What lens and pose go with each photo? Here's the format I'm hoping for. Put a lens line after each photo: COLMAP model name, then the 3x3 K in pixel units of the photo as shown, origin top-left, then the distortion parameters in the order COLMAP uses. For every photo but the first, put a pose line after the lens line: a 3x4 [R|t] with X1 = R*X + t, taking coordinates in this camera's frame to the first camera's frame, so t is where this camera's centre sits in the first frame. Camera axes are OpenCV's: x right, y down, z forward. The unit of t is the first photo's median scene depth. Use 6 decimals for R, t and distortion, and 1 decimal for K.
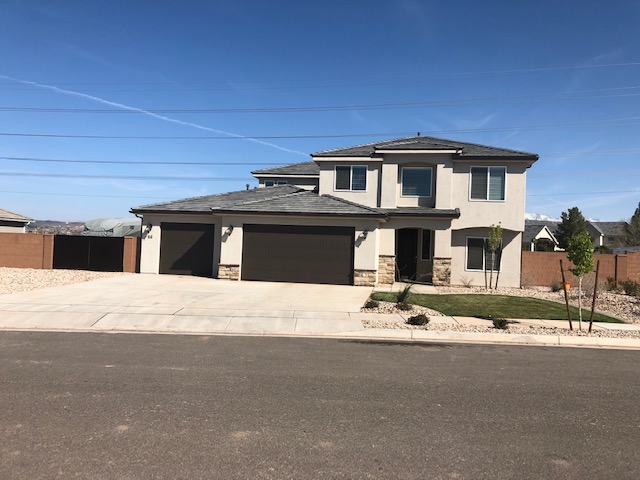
lens RADIAL K [[510.7, 0, 320.0], [0, 510.7, 240.0], [0, 0, 1]] dist [0.015180, -0.010502]
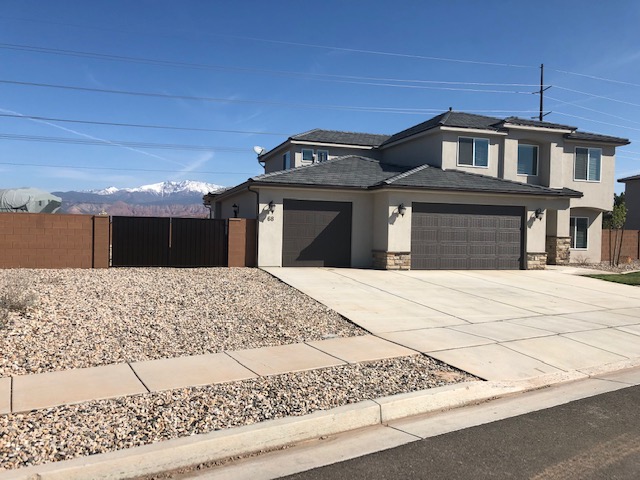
lens RADIAL K [[510.7, 0, 320.0], [0, 510.7, 240.0], [0, 0, 1]] dist [0.015180, -0.010502]
pose [[0.891652, -0.026726, 0.451931, -0.623146], [0.002320, 0.998513, 0.054473, -0.015092], [-0.452715, -0.047522, 0.890388, 0.311664]]
